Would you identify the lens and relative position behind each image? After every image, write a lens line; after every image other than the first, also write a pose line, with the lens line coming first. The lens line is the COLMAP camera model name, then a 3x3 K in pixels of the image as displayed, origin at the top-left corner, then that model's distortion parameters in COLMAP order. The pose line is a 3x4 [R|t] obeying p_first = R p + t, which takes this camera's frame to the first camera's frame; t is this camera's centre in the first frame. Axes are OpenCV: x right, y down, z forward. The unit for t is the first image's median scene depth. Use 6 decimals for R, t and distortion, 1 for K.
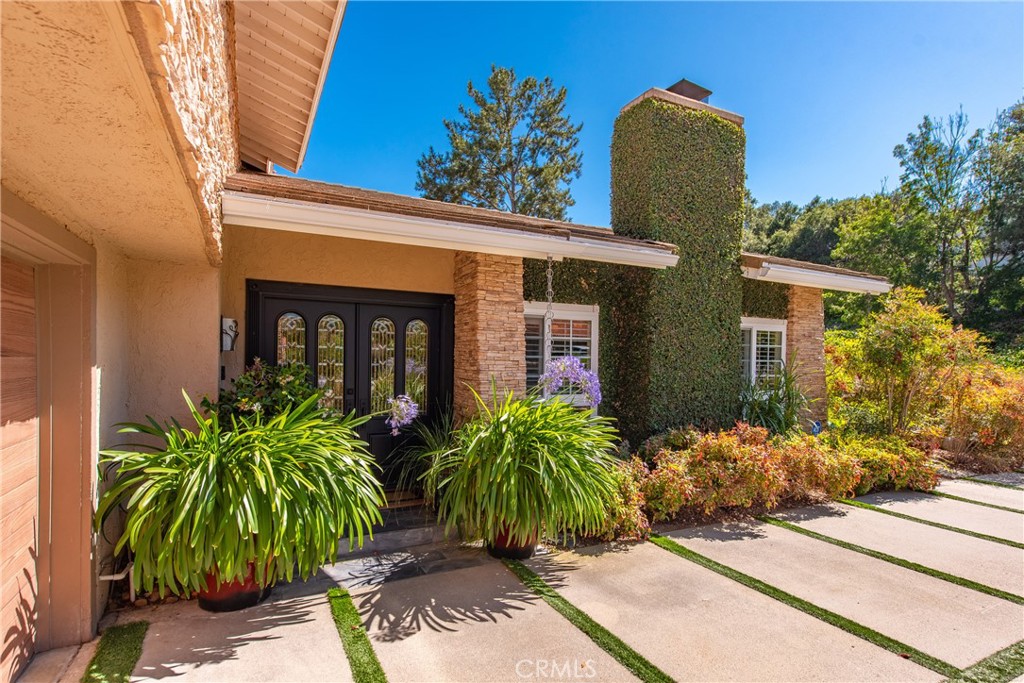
lens RADIAL K [[514.0, 0, 511.9], [0, 514.0, 362.2], [0, 0, 1]] dist [0.000787, 0.000132]
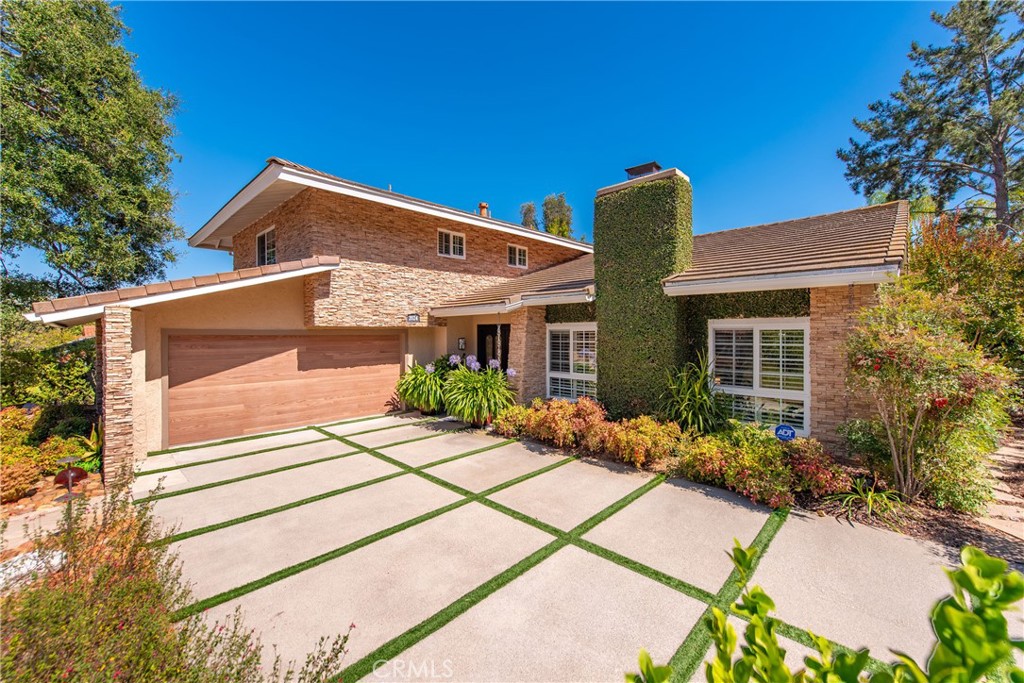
lens RADIAL K [[408.4, 0, 512.0], [0, 408.4, 341.5], [0, 0, 1]] dist [0.015668, -0.000217]
pose [[0.328147, 0.005352, -0.944611, 1.646201], [-0.000887, 0.999985, 0.005358, -0.066548], [0.944626, -0.000921, 0.328147, 0.375582]]
